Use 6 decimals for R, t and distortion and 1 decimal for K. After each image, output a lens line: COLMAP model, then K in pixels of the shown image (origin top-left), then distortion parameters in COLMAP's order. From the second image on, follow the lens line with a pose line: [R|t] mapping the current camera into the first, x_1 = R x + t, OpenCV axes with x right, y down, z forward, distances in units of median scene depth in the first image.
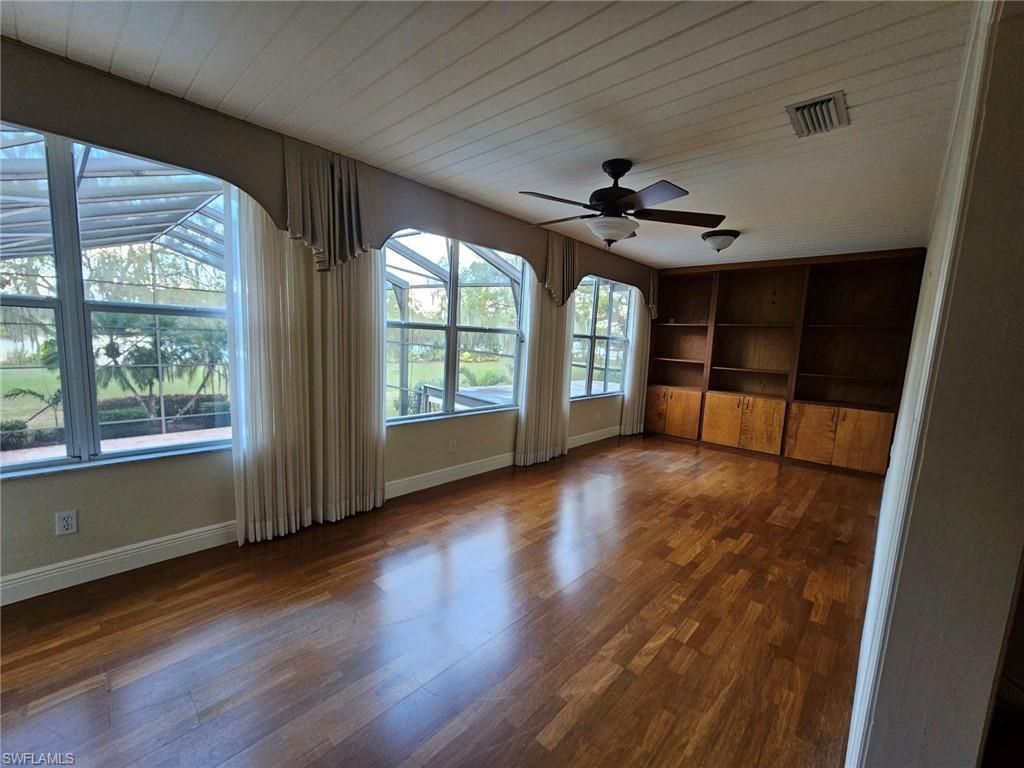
lens RADIAL K [[418.2, 0, 513.8], [0, 418.2, 385.5], [0, 0, 1]] dist [-0.006325, 0.000034]
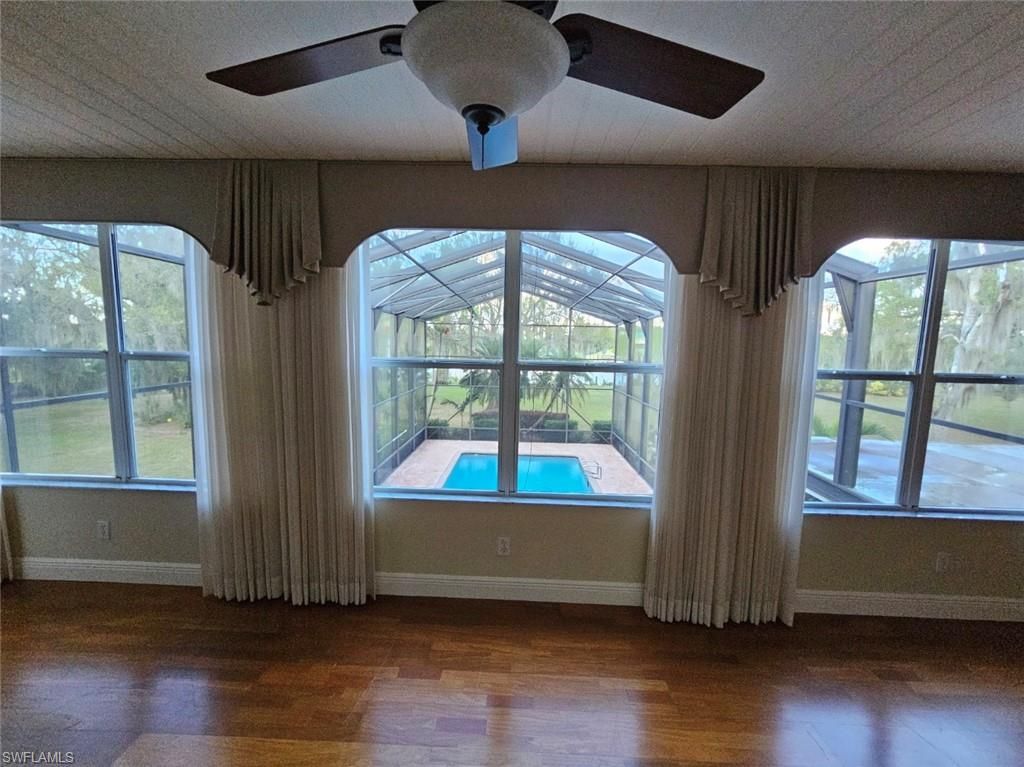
lens RADIAL K [[418.2, 0, 511.1], [0, 418.2, 389.1], [0, 0, 1]] dist [-0.006325, 0.000034]
pose [[0.658749, 0.043417, -0.751109, 0.292397], [-0.081035, 0.996620, -0.013462, -0.078661], [0.747986, 0.069734, 0.660040, 0.486871]]
